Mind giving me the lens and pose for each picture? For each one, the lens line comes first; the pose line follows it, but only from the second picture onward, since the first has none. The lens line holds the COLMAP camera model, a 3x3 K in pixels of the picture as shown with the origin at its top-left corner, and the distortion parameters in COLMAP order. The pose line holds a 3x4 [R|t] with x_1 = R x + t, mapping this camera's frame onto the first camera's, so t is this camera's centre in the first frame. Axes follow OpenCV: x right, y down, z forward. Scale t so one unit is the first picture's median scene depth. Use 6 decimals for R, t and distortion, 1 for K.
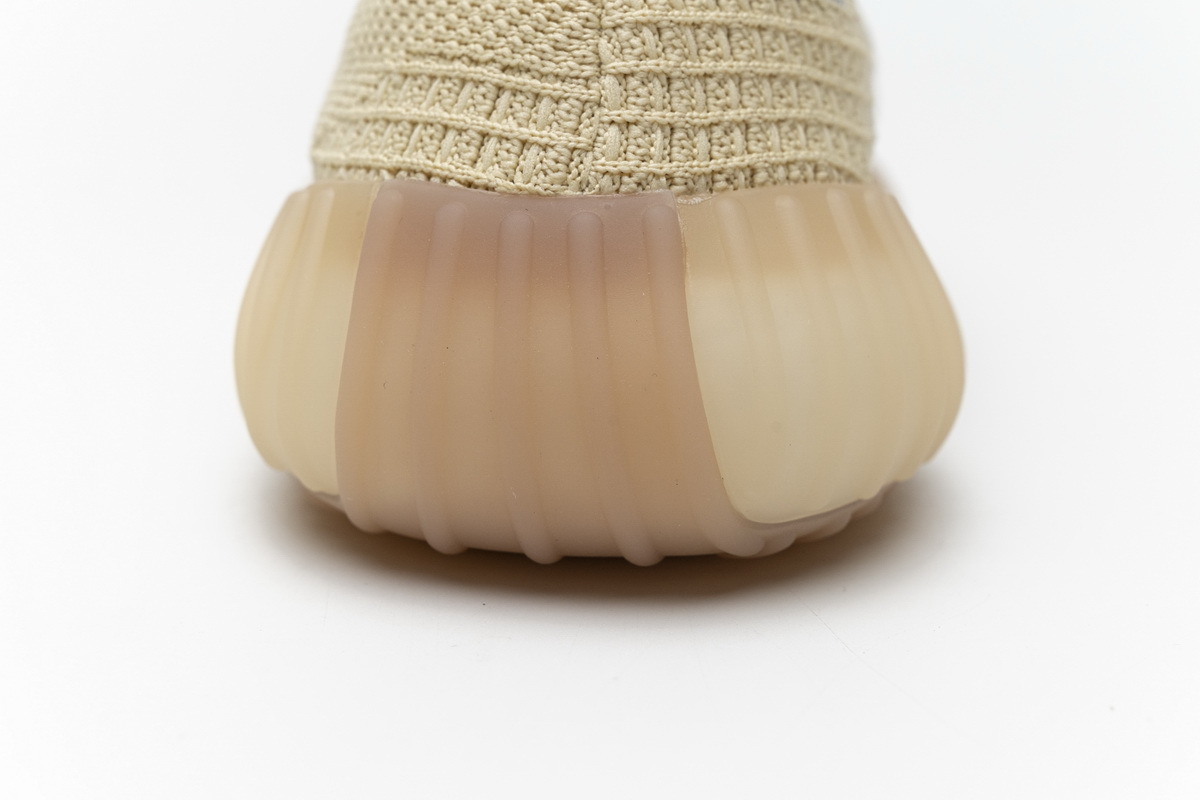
lens RADIAL K [[2344.3, 0, 600.0], [0, 2344.3, 400.0], [0, 0, 1]] dist [0.003118, 0.242921]
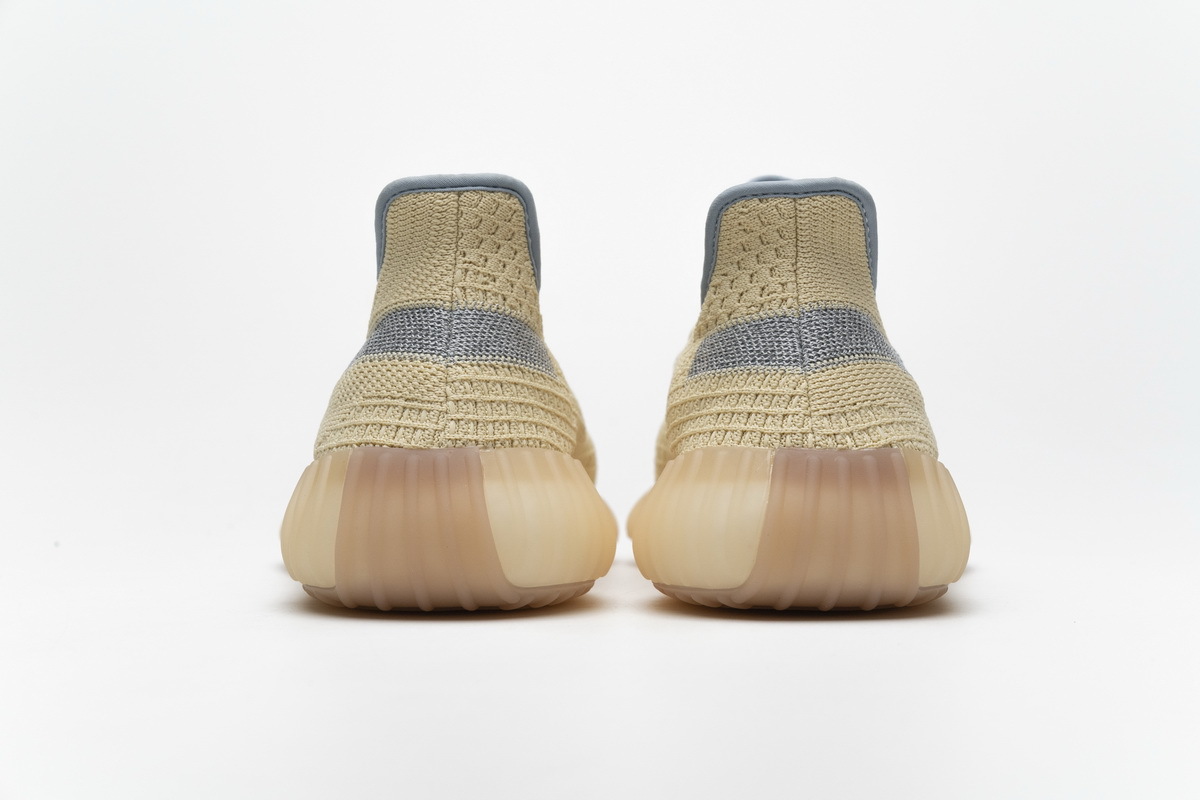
lens RADIAL K [[2344.3, 0, 600.0], [0, 2344.3, 400.0], [0, 0, 1]] dist [0.003118, 0.242921]
pose [[0.998158, -0.016885, 0.058273, 0.016487], [0.029936, 0.972493, -0.231001, 0.410739], [-0.052770, 0.232320, 0.971207, -1.306678]]
